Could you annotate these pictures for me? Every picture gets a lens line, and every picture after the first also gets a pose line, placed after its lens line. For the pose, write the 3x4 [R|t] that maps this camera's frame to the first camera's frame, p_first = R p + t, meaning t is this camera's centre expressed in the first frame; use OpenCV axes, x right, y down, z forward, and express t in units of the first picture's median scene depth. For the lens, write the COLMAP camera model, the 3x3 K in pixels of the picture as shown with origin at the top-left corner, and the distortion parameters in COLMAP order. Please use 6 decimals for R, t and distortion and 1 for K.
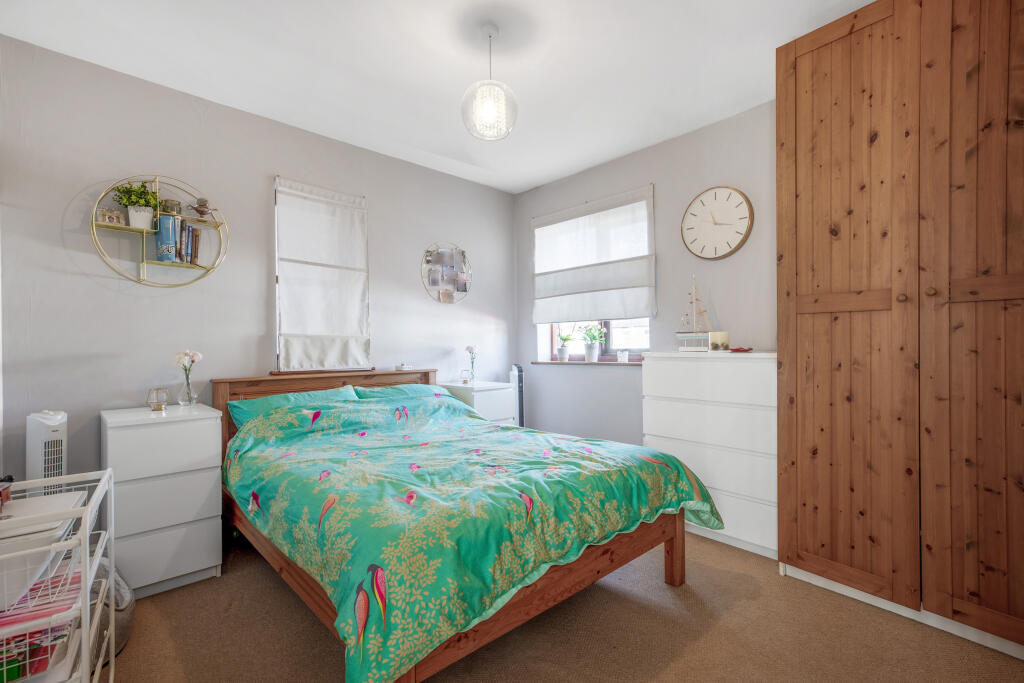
lens RADIAL K [[482.1, 0, 511.2], [0, 482.1, 347.0], [0, 0, 1]] dist [-0.002523, 0.002772]
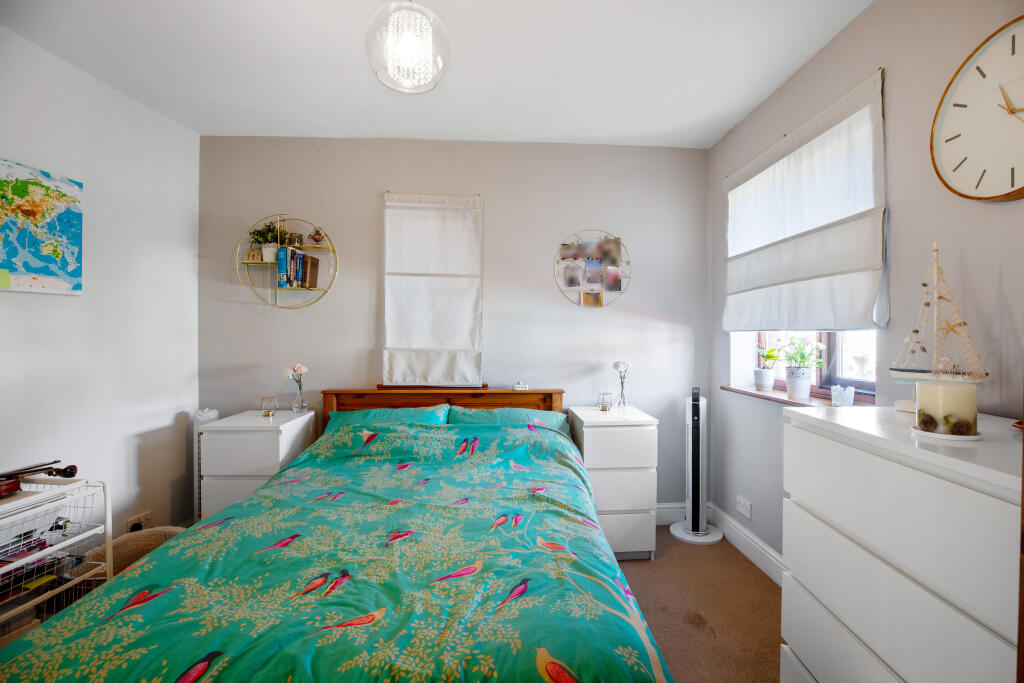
lens RADIAL K [[482.1, 0, 510.4], [0, 482.1, 336.2], [0, 0, 1]] dist [-0.002523, 0.002772]
pose [[0.747925, 0.016721, -0.663572, 0.361061], [-0.010016, 0.999853, 0.013906, -0.063756], [0.663707, -0.003755, 0.747983, 0.385791]]
